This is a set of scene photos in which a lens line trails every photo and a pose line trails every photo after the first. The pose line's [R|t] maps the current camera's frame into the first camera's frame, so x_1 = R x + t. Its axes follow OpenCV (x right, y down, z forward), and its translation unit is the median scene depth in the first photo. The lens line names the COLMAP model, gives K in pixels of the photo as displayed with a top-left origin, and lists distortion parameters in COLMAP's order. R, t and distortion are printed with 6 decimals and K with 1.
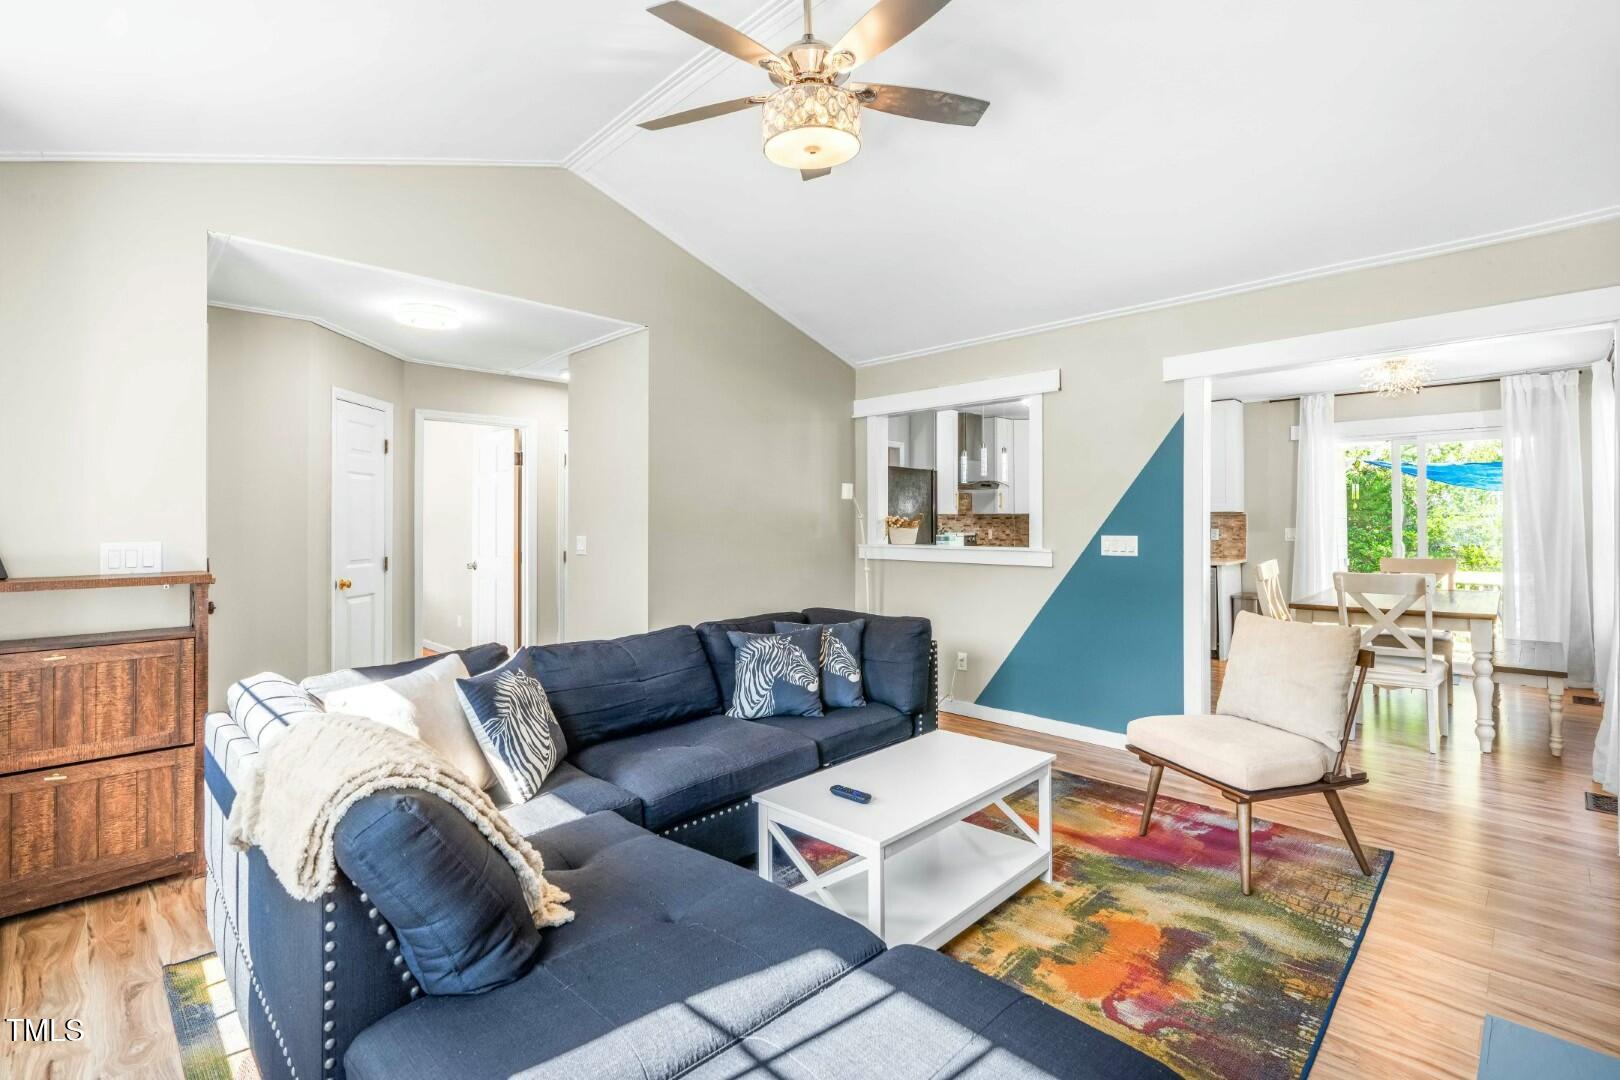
lens RADIAL K [[729.7, 0, 810.0], [0, 729.7, 540.0], [0, 0, 1]] dist [-0.000553, 0.000009]
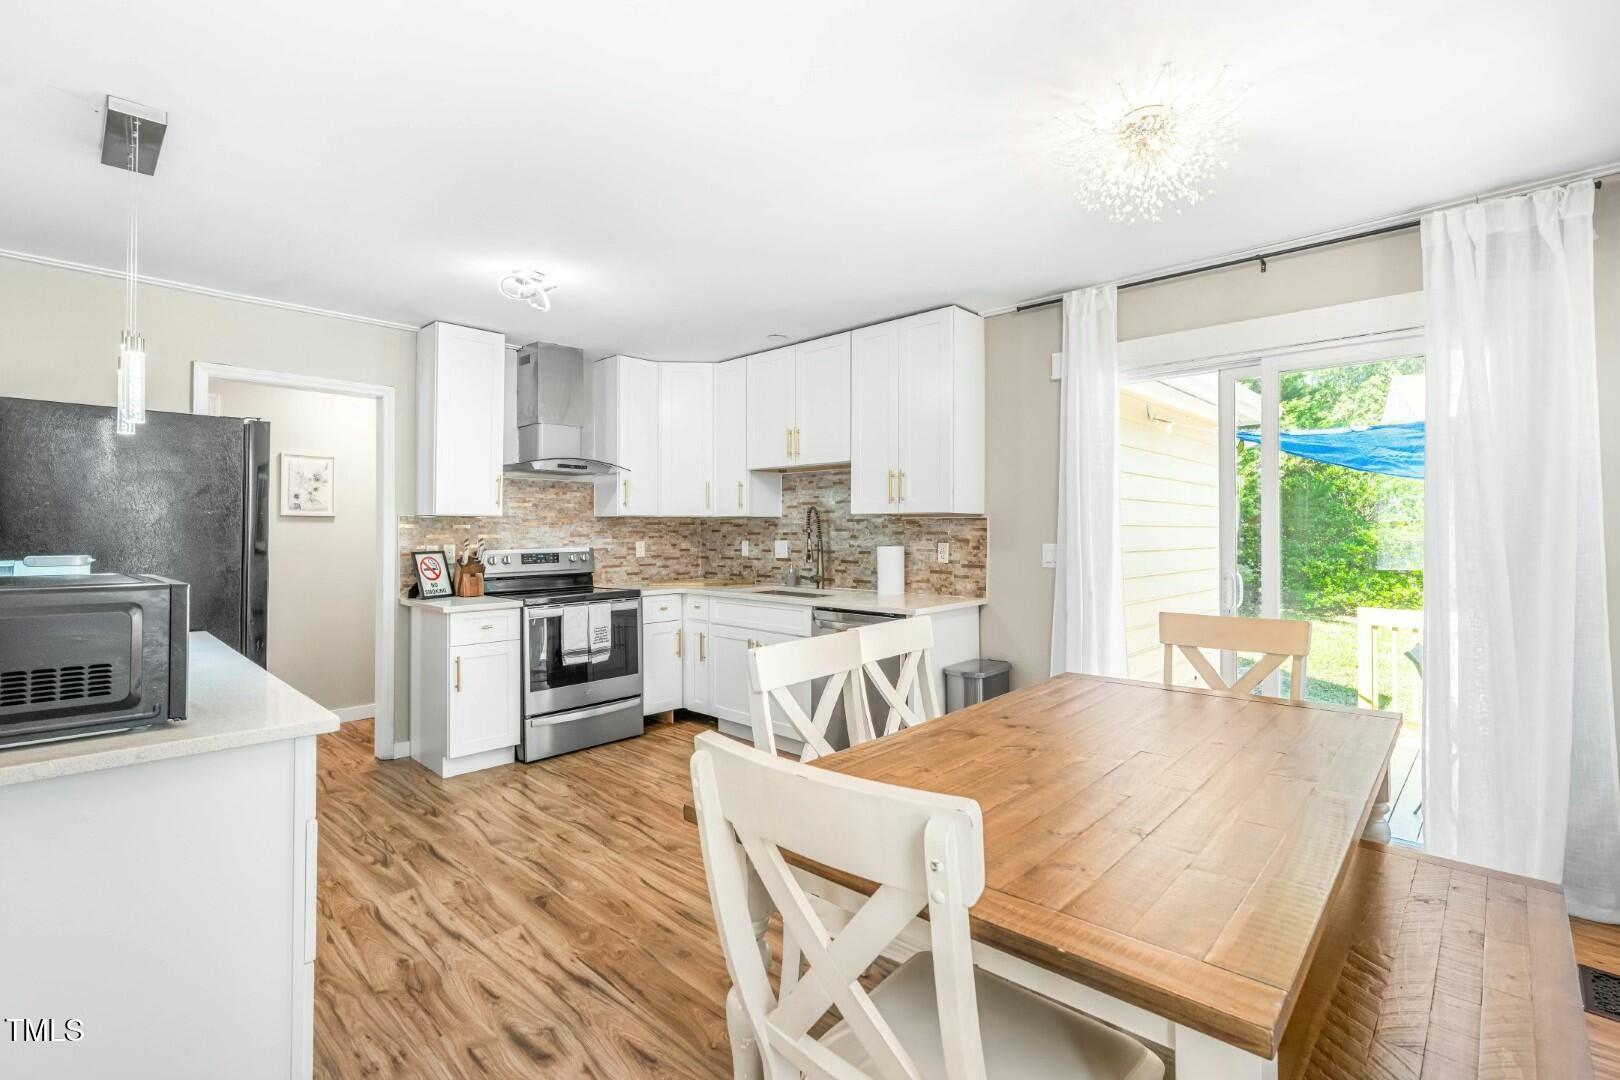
lens RADIAL K [[730.7, 0, 810.0], [0, 730.7, 540.0], [0, 0, 1]] dist [0.000229, 0.000186]
pose [[0.999982, 0.002825, 0.005338, 0.457376], [-0.002779, 0.999960, -0.008480, -0.013053], [-0.005362, 0.008465, 0.999950, 0.444185]]
